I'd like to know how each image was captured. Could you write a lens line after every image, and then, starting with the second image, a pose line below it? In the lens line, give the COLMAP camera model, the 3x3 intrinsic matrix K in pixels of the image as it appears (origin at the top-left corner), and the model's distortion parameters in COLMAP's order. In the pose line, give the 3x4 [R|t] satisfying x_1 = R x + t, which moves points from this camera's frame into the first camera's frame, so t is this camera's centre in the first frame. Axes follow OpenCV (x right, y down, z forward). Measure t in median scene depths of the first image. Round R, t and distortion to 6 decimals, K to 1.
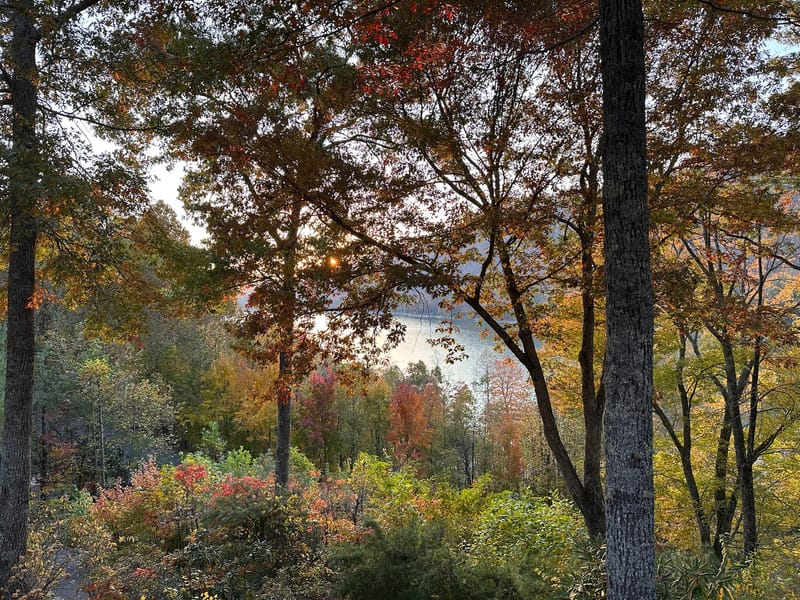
lens RADIAL K [[549.8, 0, 398.3], [0, 549.8, 301.2], [0, 0, 1]] dist [0.099077, -0.130484]
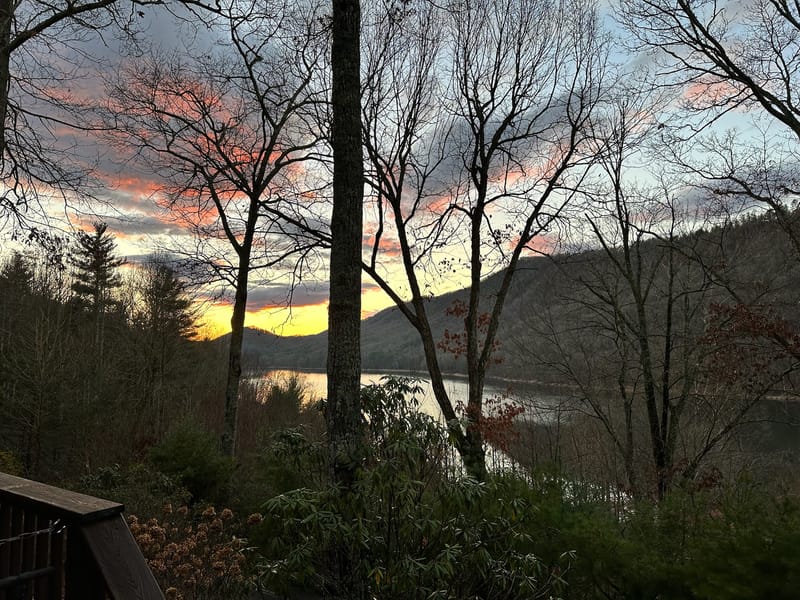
lens RADIAL K [[549.8, 0, 398.3], [0, 549.8, 301.2], [0, 0, 1]] dist [0.099077, -0.130484]
pose [[0.999397, 0.005368, -0.034307, 0.236251], [-0.008915, 0.994528, -0.104086, 0.184521], [0.033561, 0.104329, 0.993976, -0.119743]]
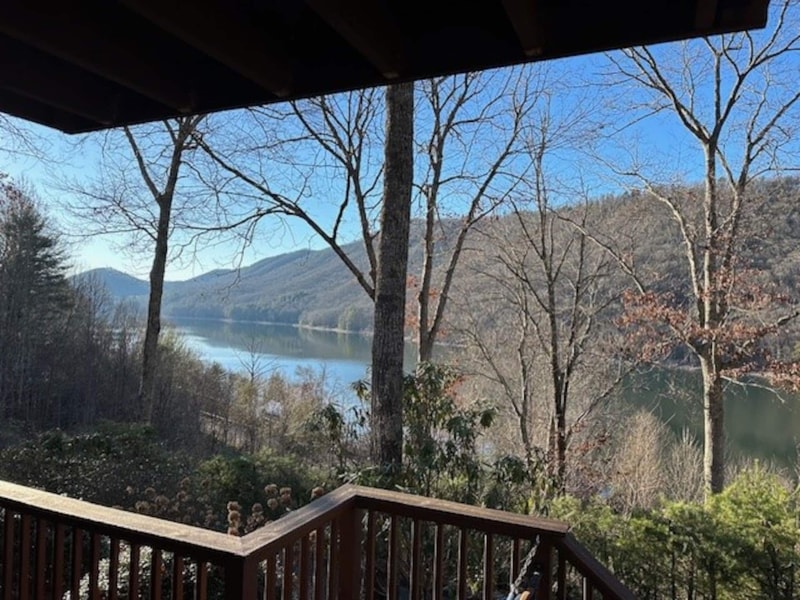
lens RADIAL K [[548.7, 0, 399.6], [0, 548.7, 313.6], [0, 0, 1]] dist [0.096066, -0.133931]
pose [[0.980628, 0.057137, 0.187363, 0.071188], [-0.056394, 0.998365, -0.009298, 0.156709], [-0.187588, -0.001448, 0.982247, -0.150740]]
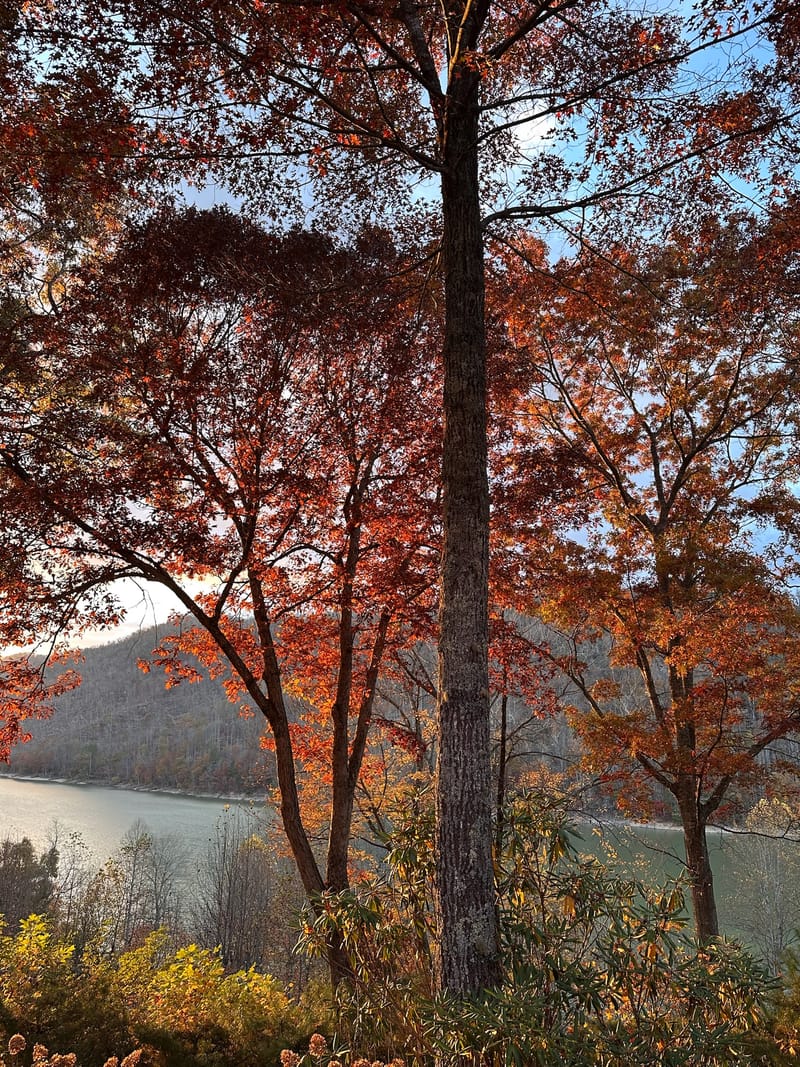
lens RADIAL K [[733.3, 0, 402.7], [0, 733.3, 538.0], [0, 0, 1]] dist [0.099077, -0.130484]
pose [[0.884028, 0.172441, 0.434464, -0.088658], [-0.040147, 0.954041, -0.296975, 0.180664], [-0.465707, 0.245092, 0.850322, -0.001879]]
